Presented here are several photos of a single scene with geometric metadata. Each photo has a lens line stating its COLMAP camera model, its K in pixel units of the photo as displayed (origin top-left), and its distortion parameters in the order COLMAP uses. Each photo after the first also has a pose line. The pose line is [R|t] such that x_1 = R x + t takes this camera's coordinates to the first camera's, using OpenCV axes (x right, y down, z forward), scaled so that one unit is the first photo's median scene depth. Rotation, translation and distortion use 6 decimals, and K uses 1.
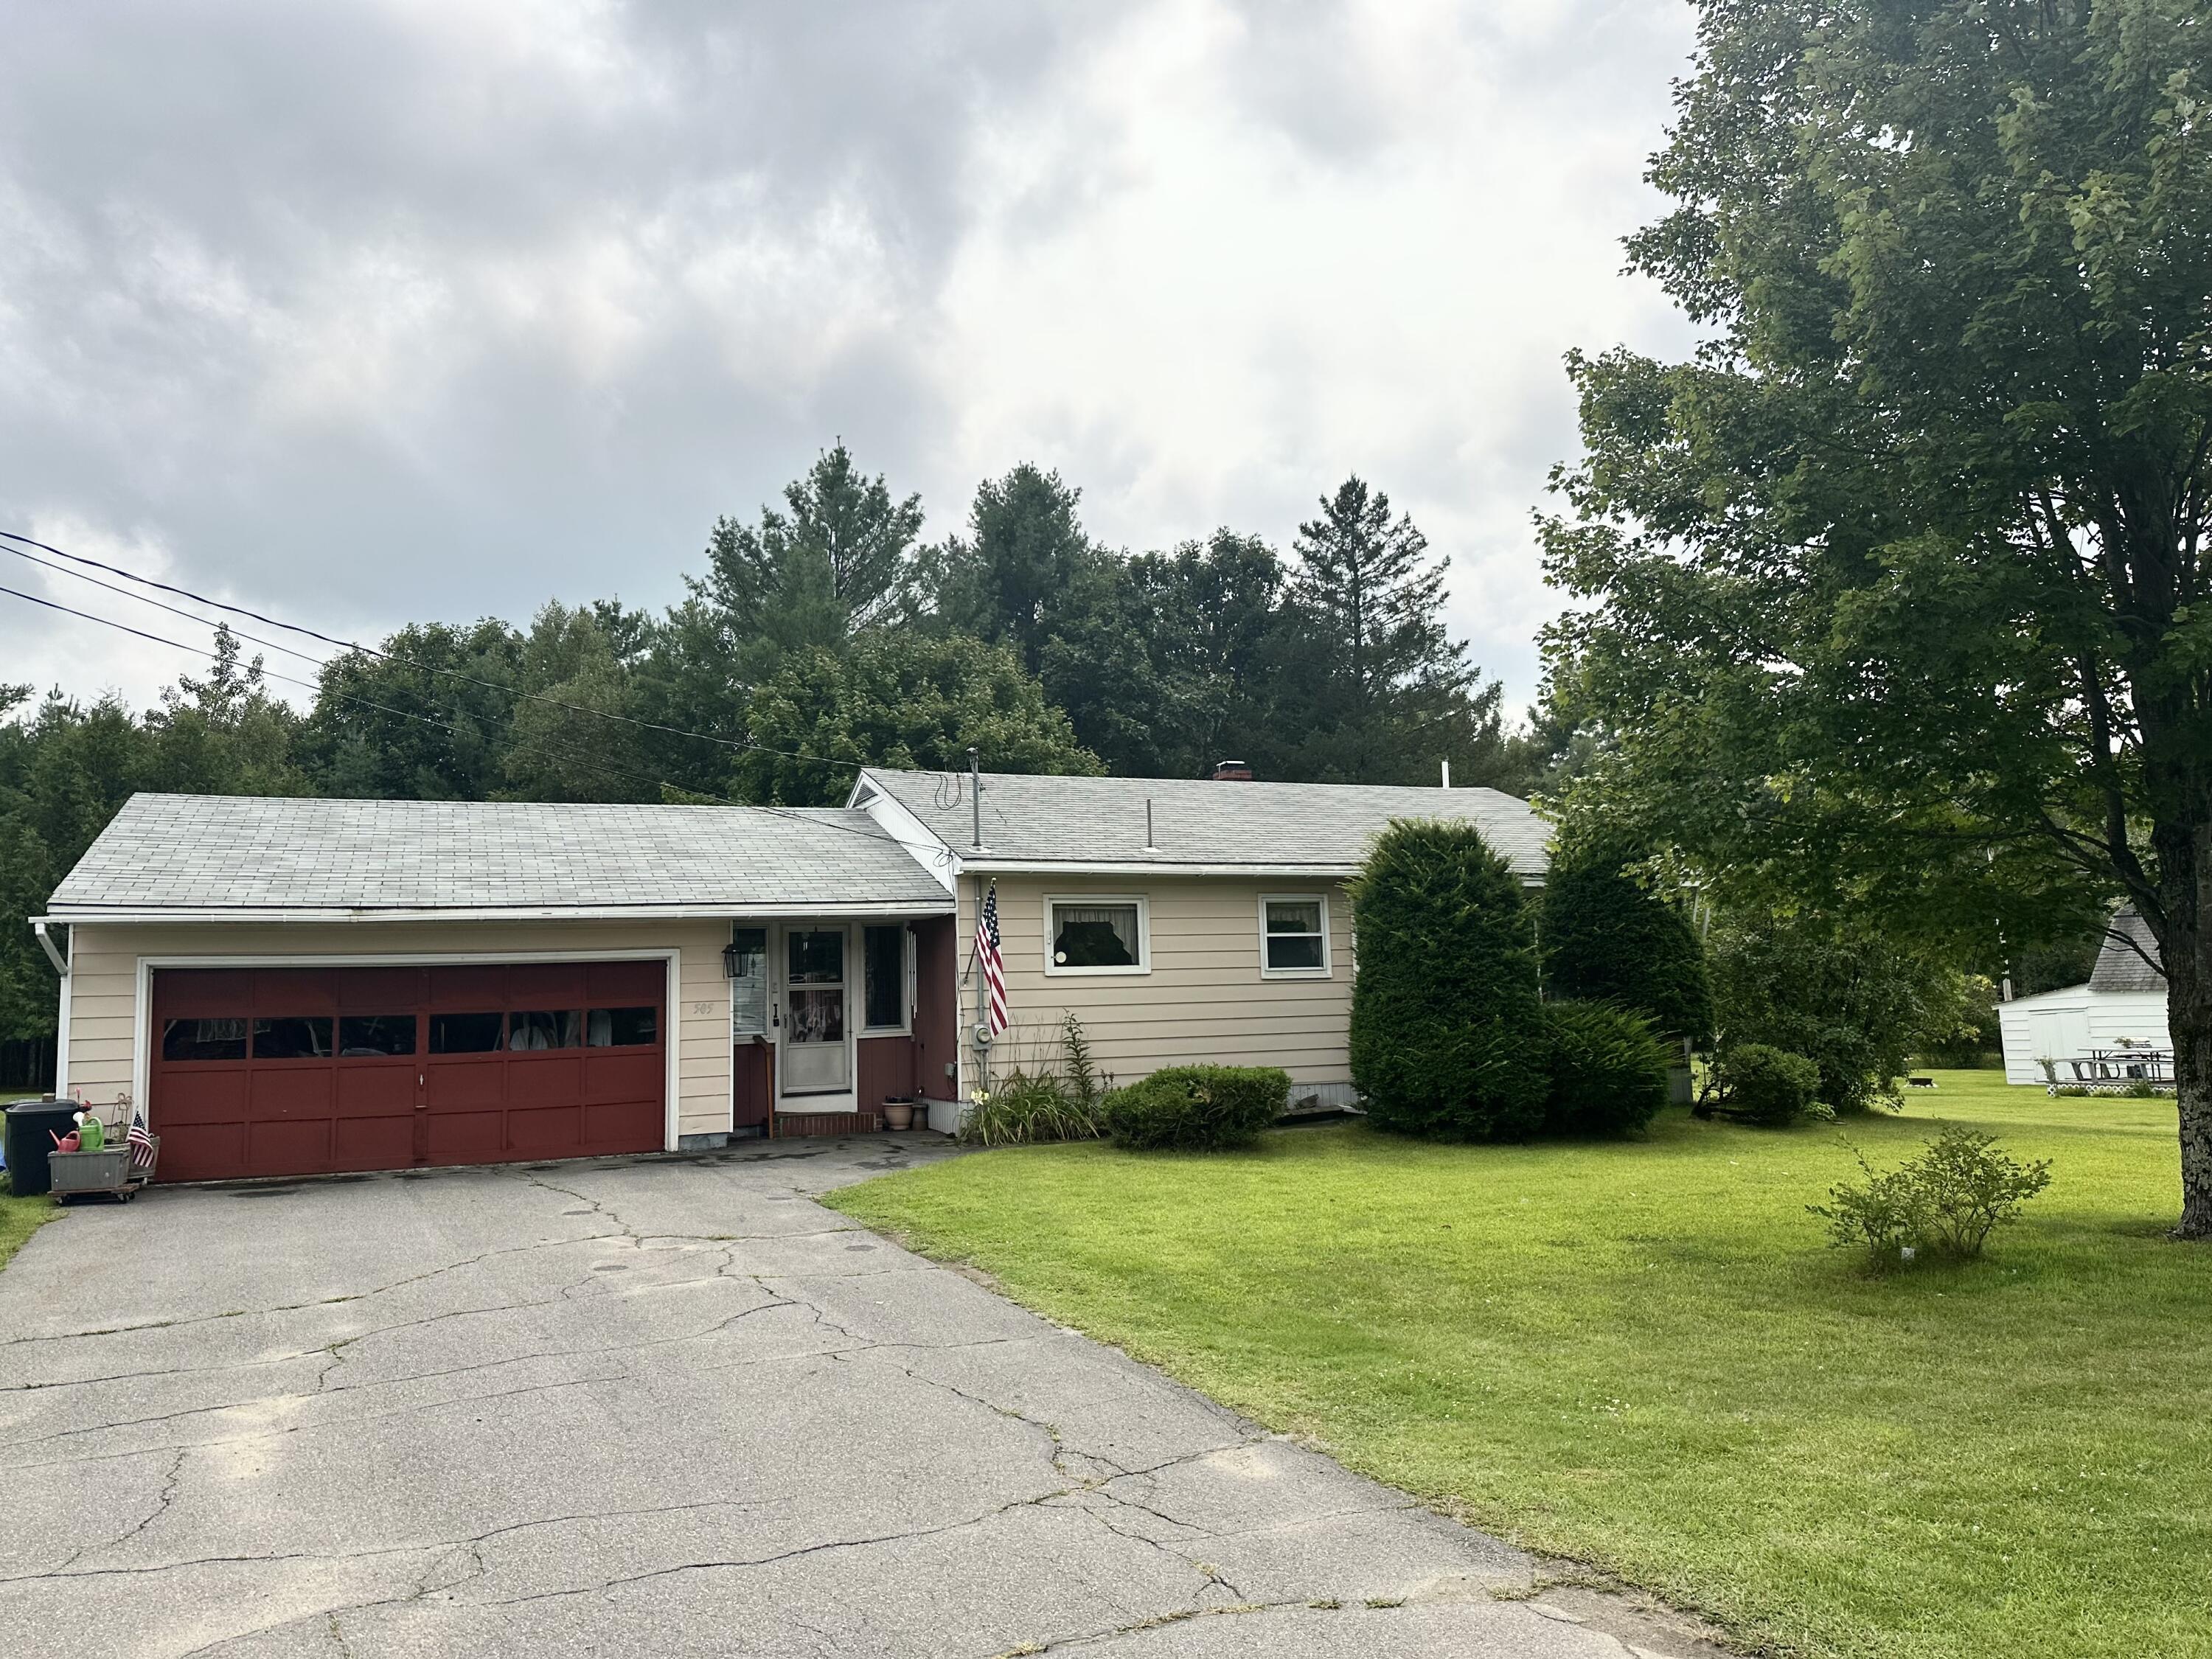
lens RADIAL K [[1536.9, 0, 1100.9], [0, 1536.9, 836.1], [0, 0, 1]] dist [0.079890, -0.125957]
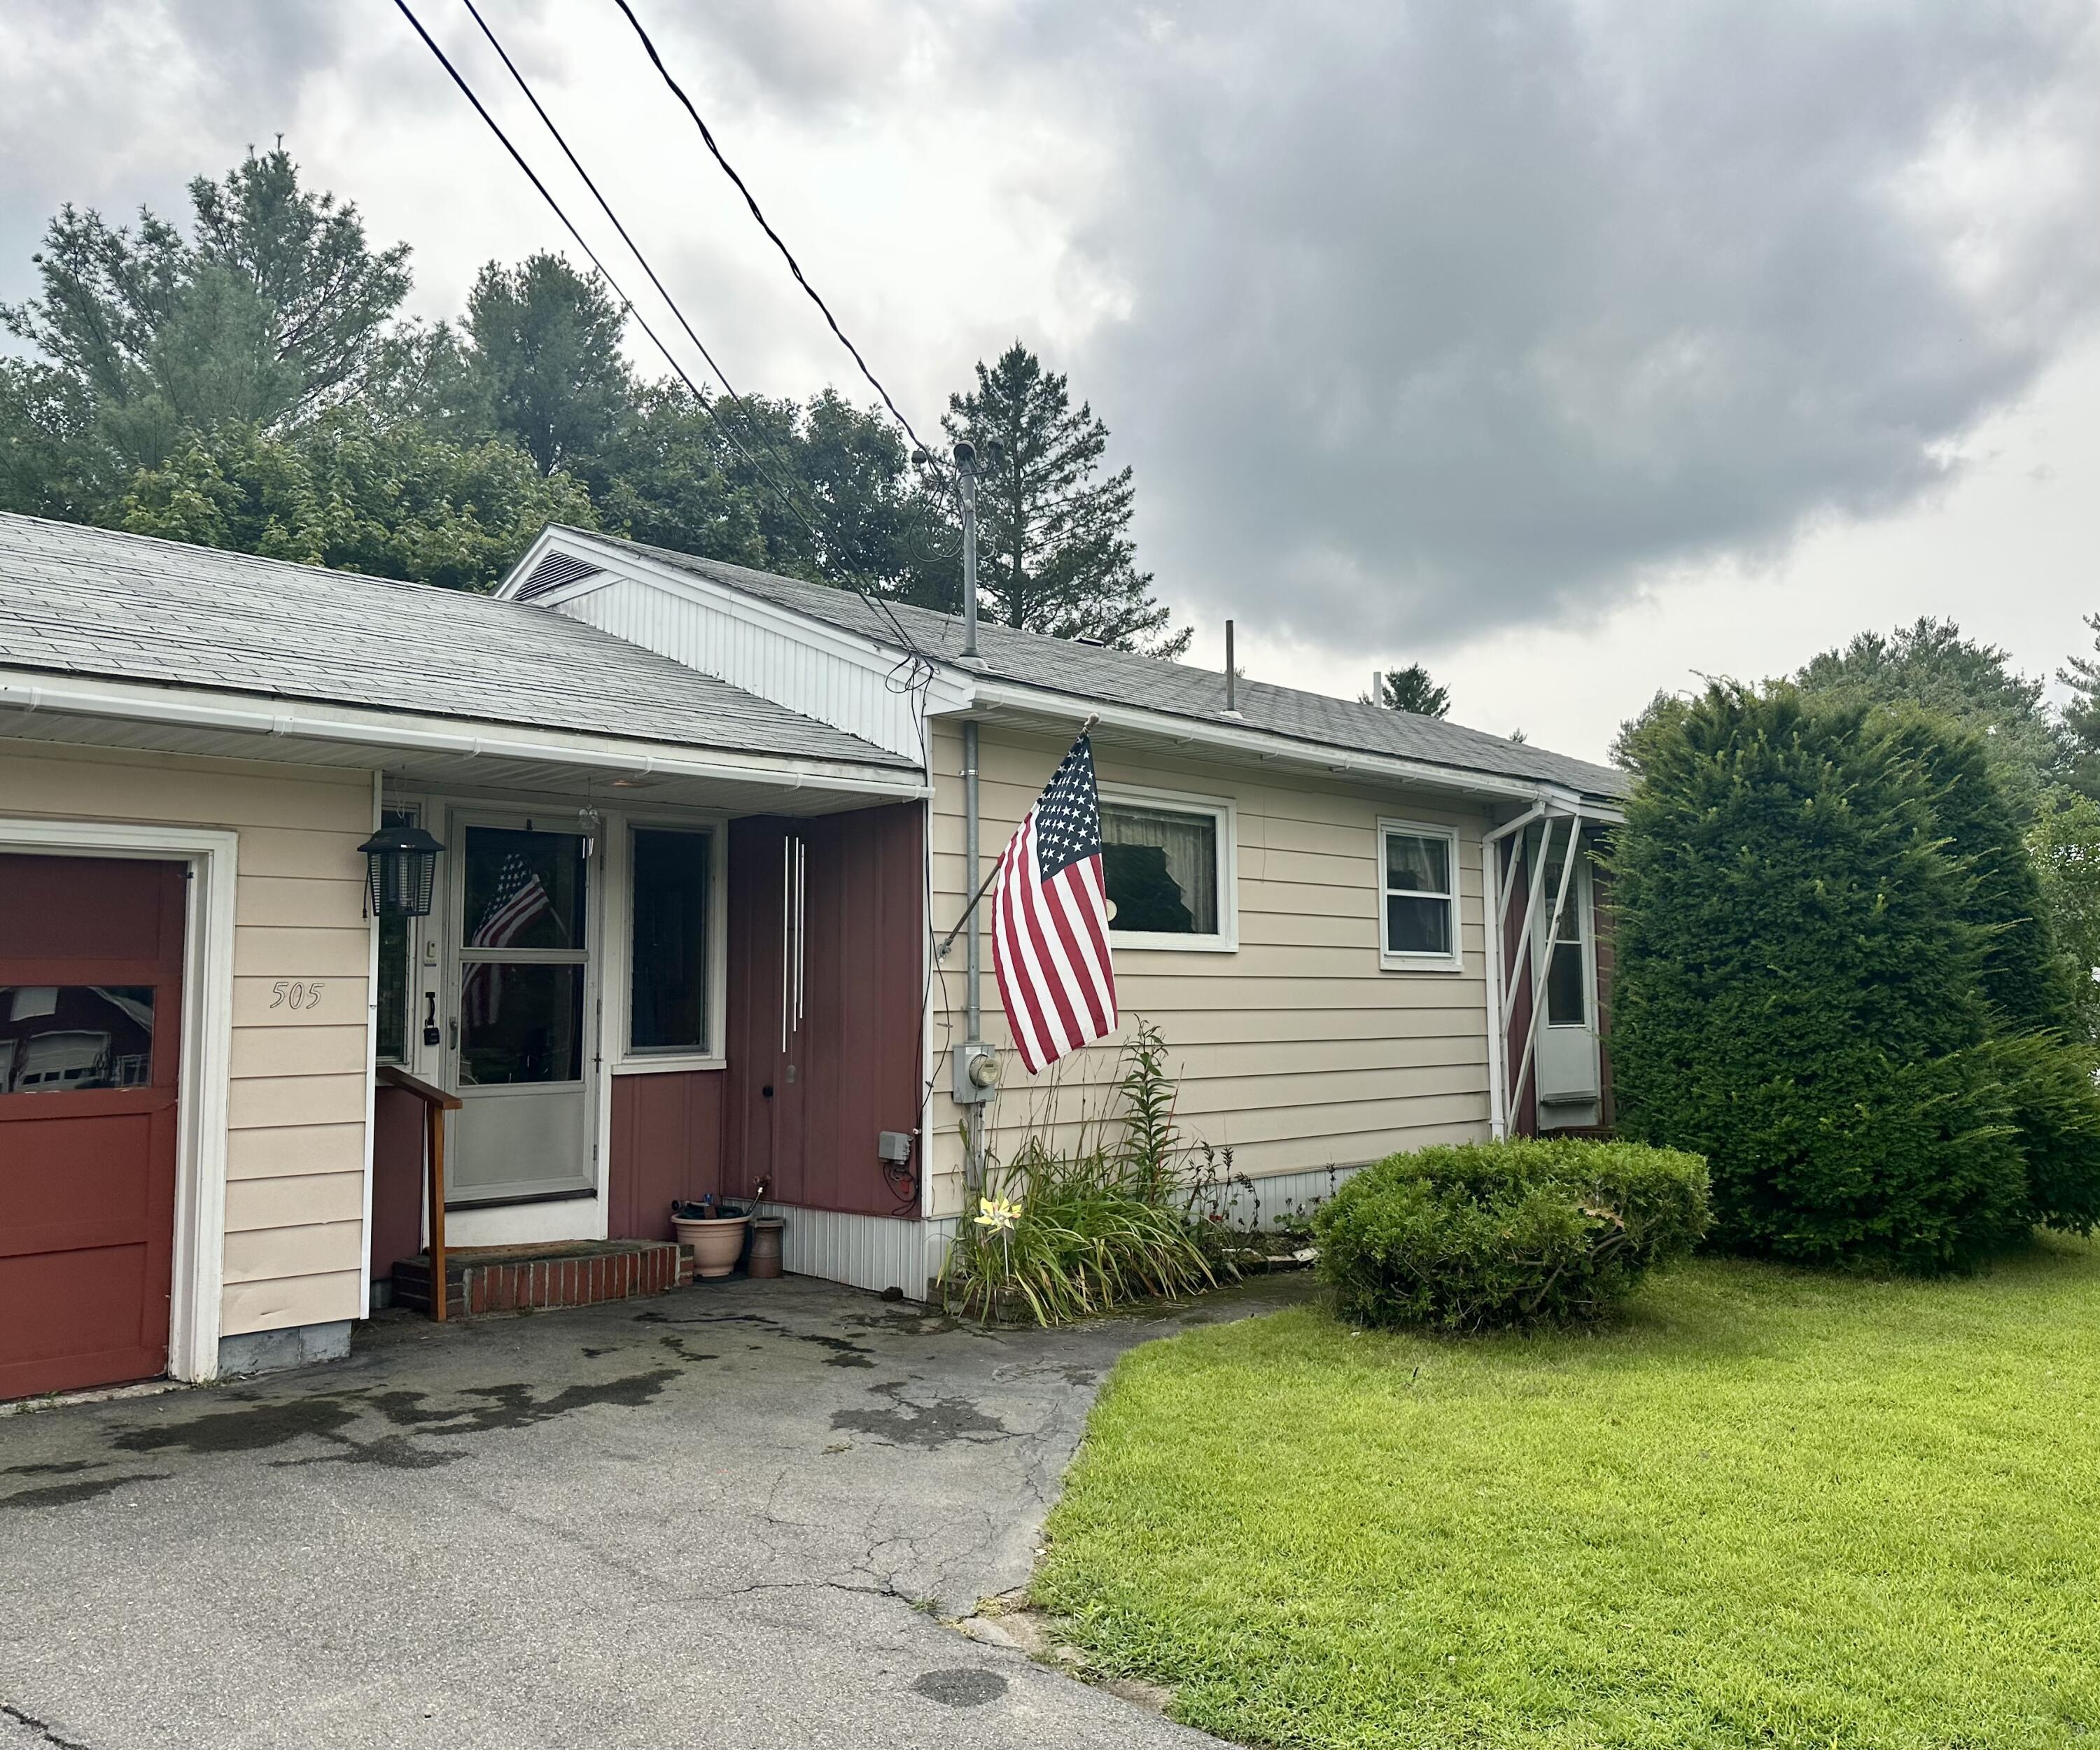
lens RADIAL K [[1554.2, 0, 1055.7], [0, 1554.2, 853.8], [0, 0, 1]] dist [0.062044, -0.082968]
pose [[0.916069, 0.060880, 0.396372, -0.222913], [-0.058147, 0.998129, -0.018919, 0.067535], [-0.396782, -0.005717, 0.917895, 0.526706]]
